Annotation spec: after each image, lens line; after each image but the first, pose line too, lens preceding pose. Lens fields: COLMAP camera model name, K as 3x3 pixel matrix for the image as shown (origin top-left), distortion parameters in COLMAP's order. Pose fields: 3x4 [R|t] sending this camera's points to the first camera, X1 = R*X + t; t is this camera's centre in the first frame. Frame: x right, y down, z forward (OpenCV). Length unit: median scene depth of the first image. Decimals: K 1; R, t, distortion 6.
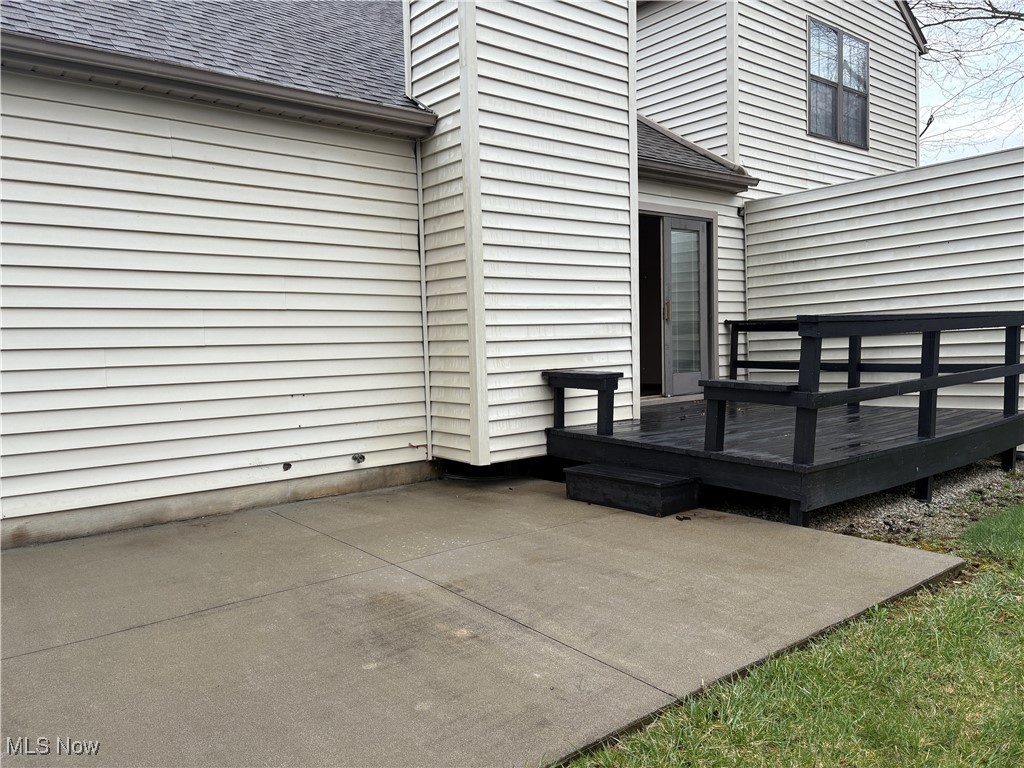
lens RADIAL K [[775.5, 0, 509.6], [0, 775.5, 376.6], [0, 0, 1]] dist [0.025944, -0.005931]
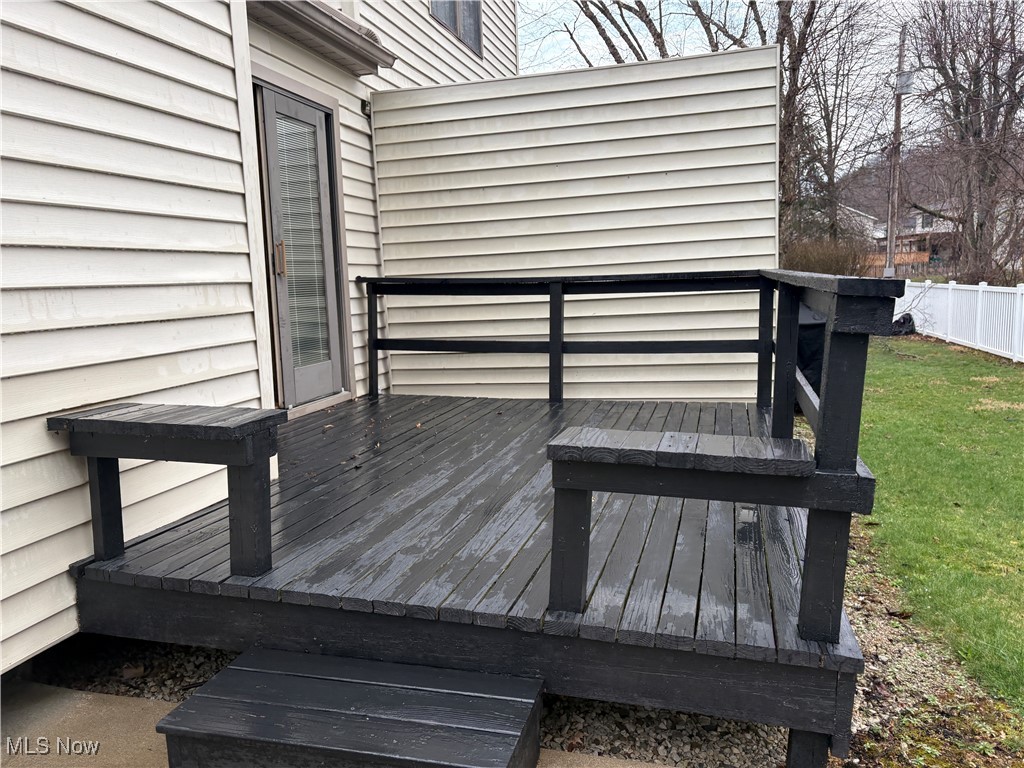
lens RADIAL K [[770.4, 0, 504.2], [0, 770.4, 397.2], [0, 0, 1]] dist [0.032170, -0.005424]
pose [[0.820811, -0.079164, 0.565687, 0.007941], [0.028592, 0.994802, 0.097729, -0.032242], [-0.570484, -0.064043, 0.818808, 0.403493]]
